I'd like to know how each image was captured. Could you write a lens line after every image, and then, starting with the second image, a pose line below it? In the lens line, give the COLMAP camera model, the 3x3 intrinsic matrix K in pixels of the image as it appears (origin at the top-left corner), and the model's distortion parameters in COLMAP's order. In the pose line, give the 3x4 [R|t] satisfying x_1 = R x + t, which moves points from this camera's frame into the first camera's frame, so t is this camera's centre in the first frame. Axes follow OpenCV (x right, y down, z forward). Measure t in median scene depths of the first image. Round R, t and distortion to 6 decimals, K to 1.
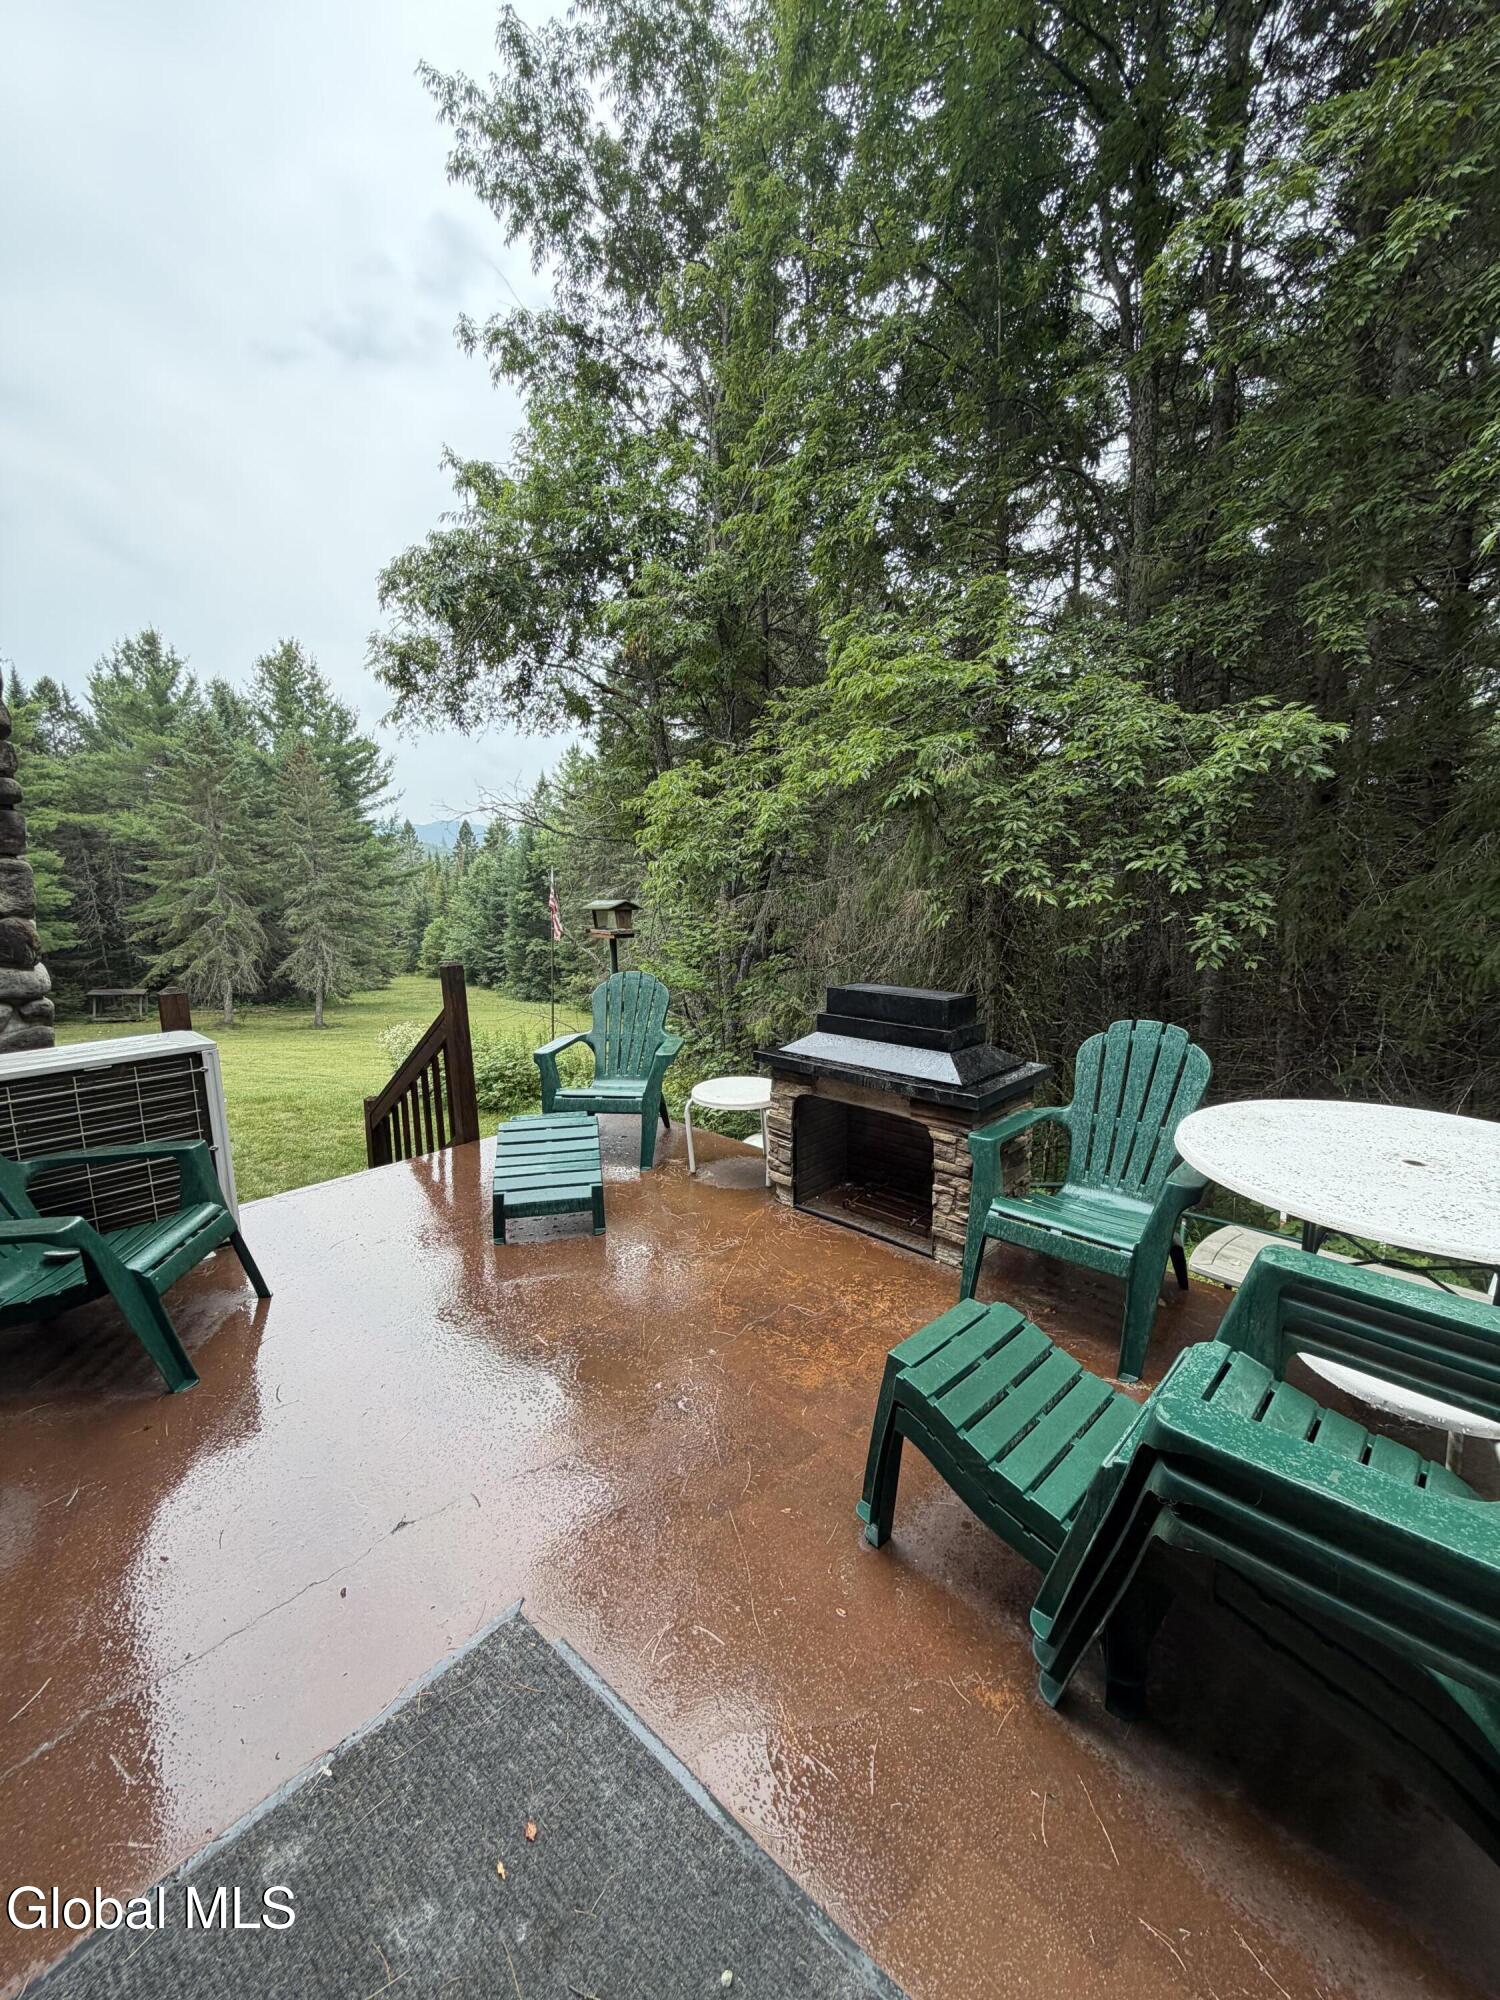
lens RADIAL K [[805.6, 0, 749.4], [0, 805.6, 999.9], [0, 0, 1]] dist [0.000694, 0.000139]
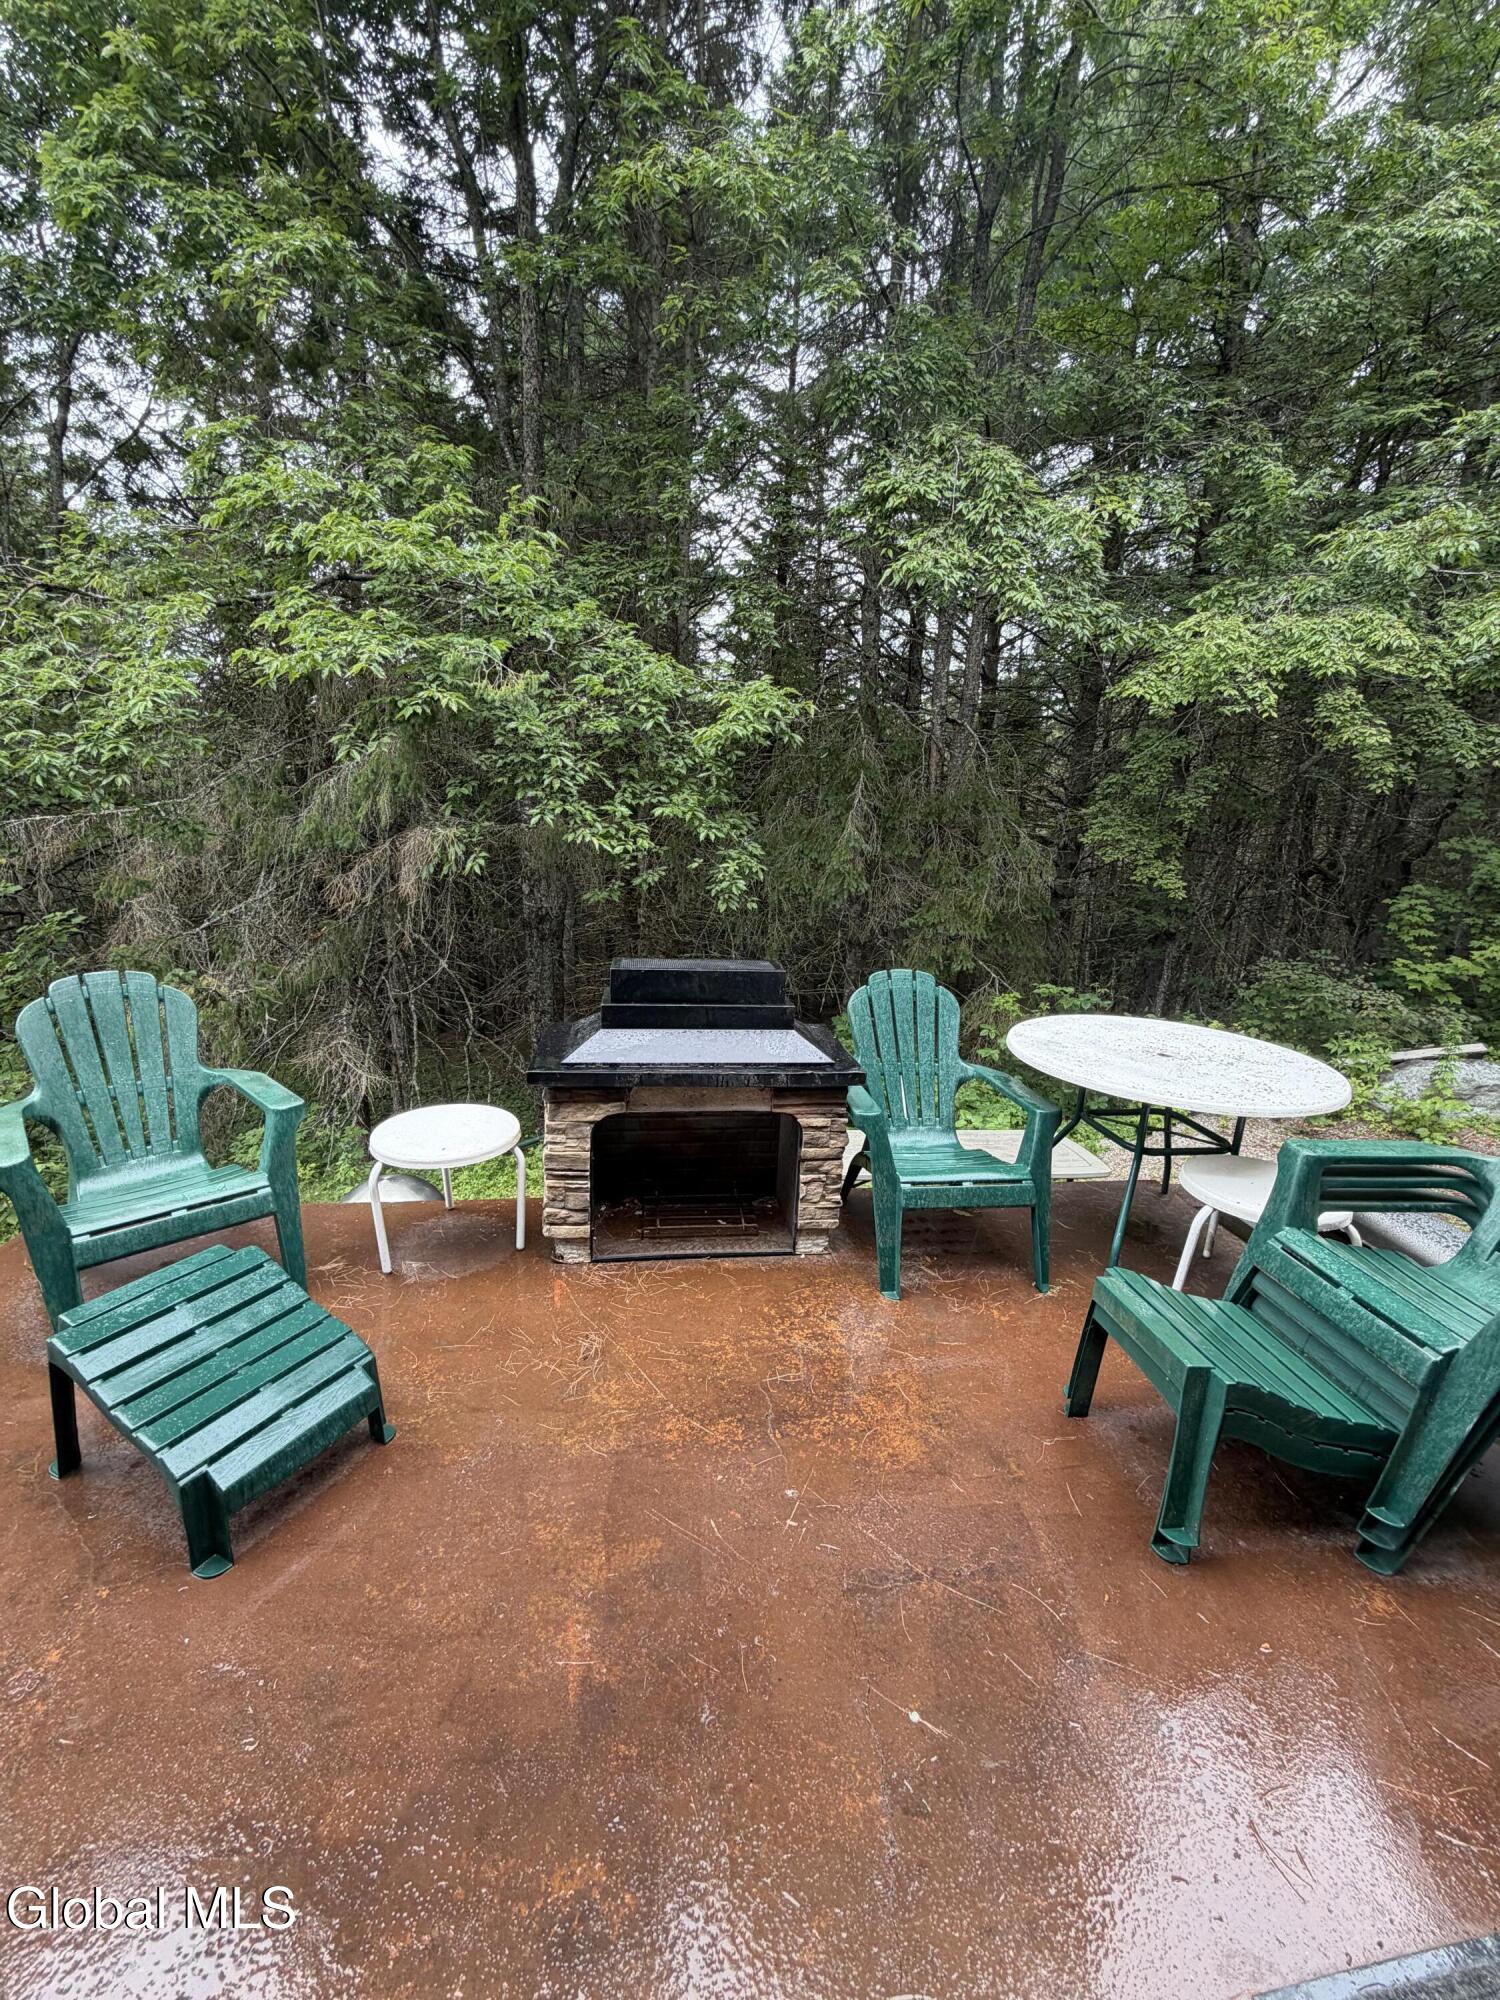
lens RADIAL K [[805.6, 0, 749.8], [0, 805.6, 999.5], [0, 0, 1]] dist [0.000694, 0.000139]
pose [[0.614528, -0.139428, 0.776476, -0.435738], [0.074499, 0.990116, 0.118830, -0.071304], [-0.785370, -0.015177, 0.618841, 0.443364]]
